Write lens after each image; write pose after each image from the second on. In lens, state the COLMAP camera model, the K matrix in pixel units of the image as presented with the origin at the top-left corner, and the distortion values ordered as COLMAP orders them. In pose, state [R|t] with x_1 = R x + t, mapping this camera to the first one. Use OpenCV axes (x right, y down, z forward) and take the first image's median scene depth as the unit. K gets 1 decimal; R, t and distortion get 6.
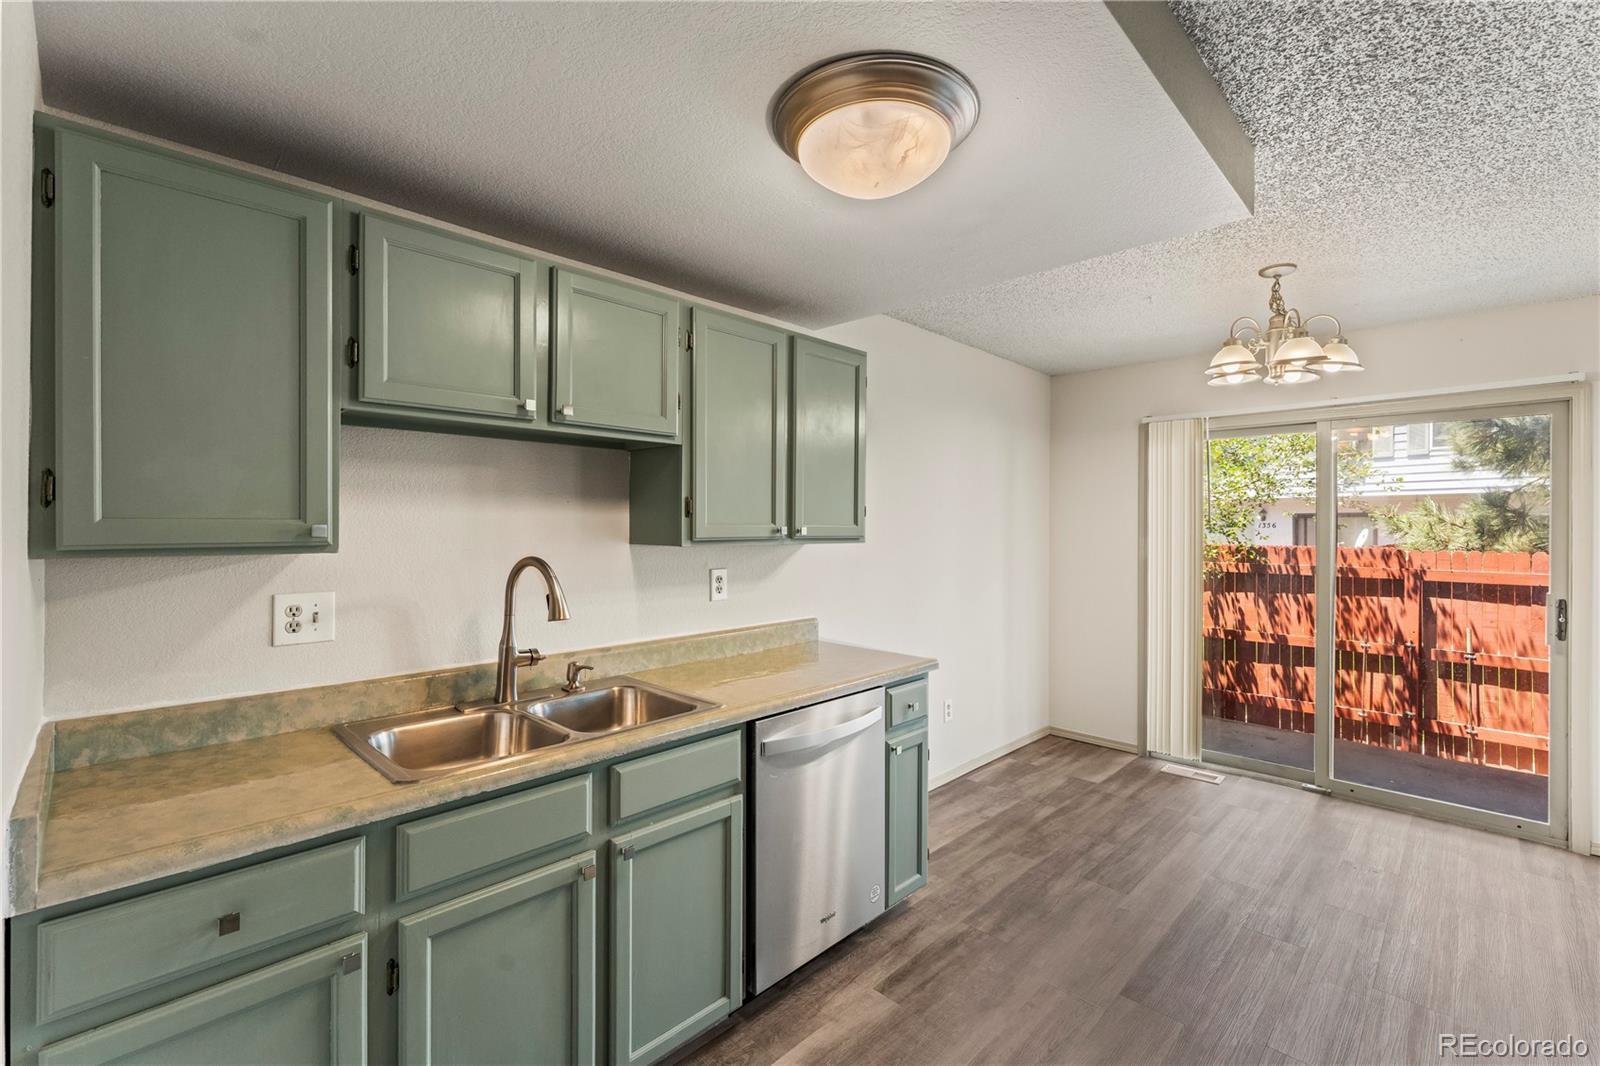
lens RADIAL K [[687.2, 0, 798.6], [0, 687.2, 530.8], [0, 0, 1]] dist [0.000524, 0.000404]
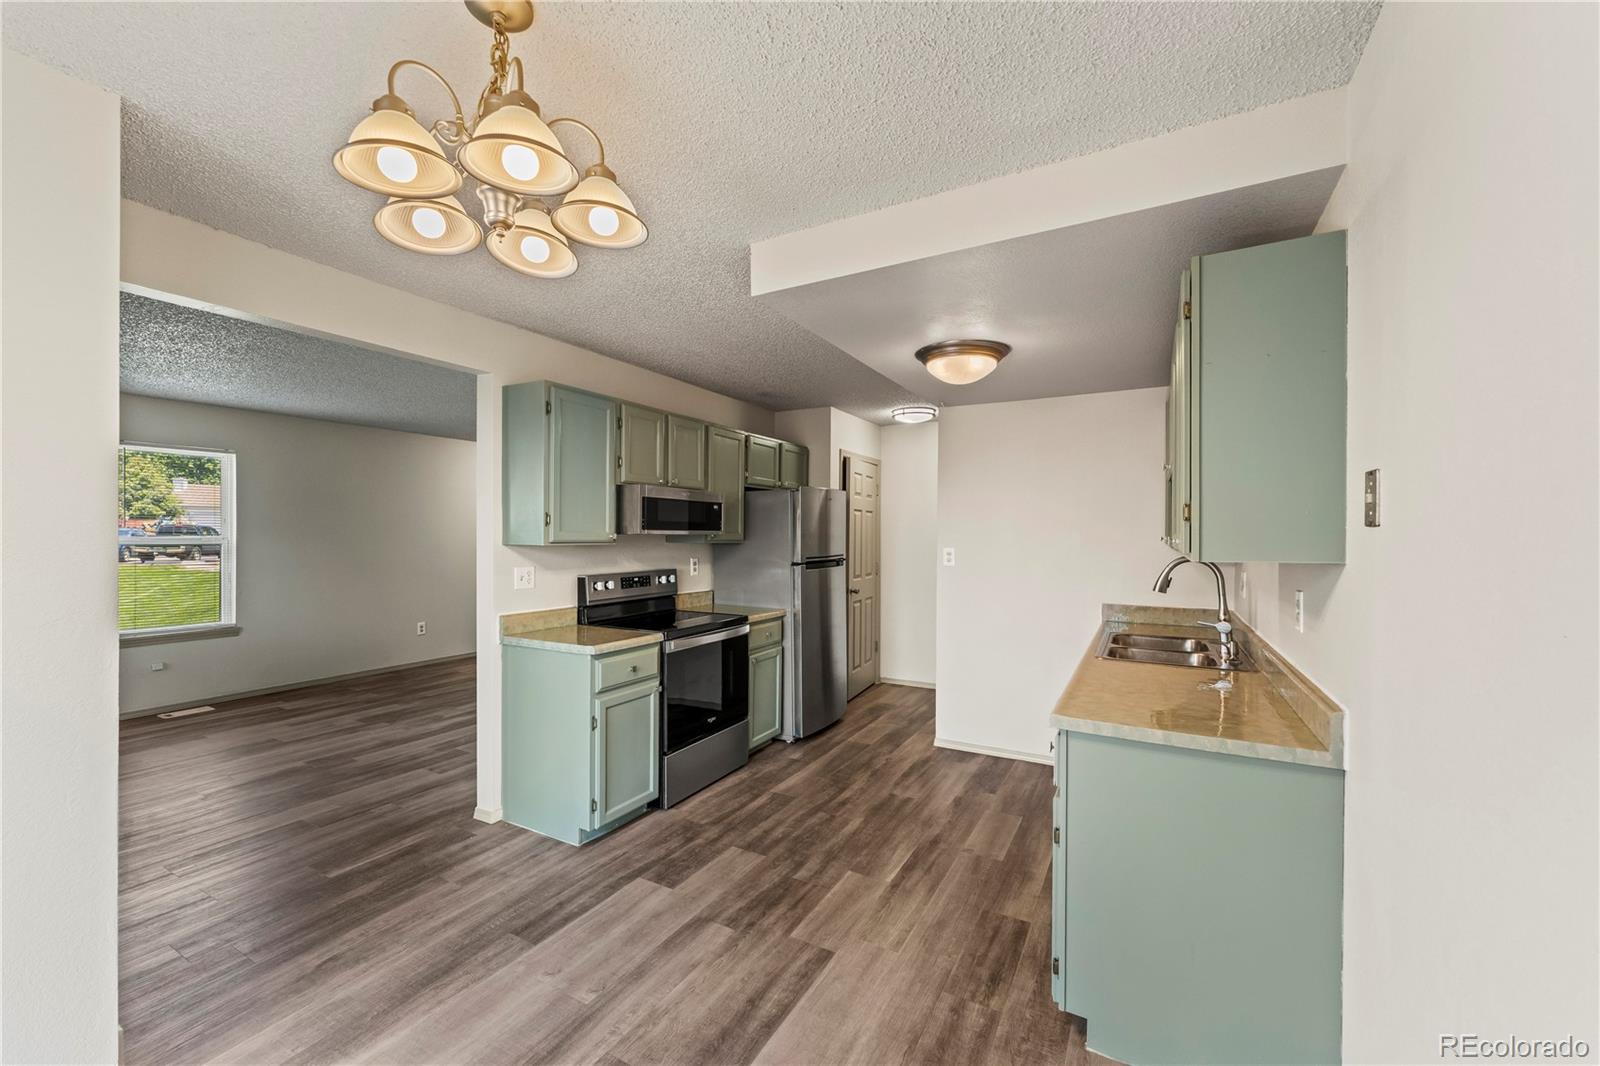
lens RADIAL K [[645.1, 0, 773.5], [0, 645.1, 543.7], [0, 0, 1]] dist [0.005981, -0.000763]
pose [[-0.973586, -0.004803, -0.228271, 0.281587], [-0.009957, 0.999721, 0.021434, -0.003875], [0.228104, 0.023140, -0.973362, 0.693180]]
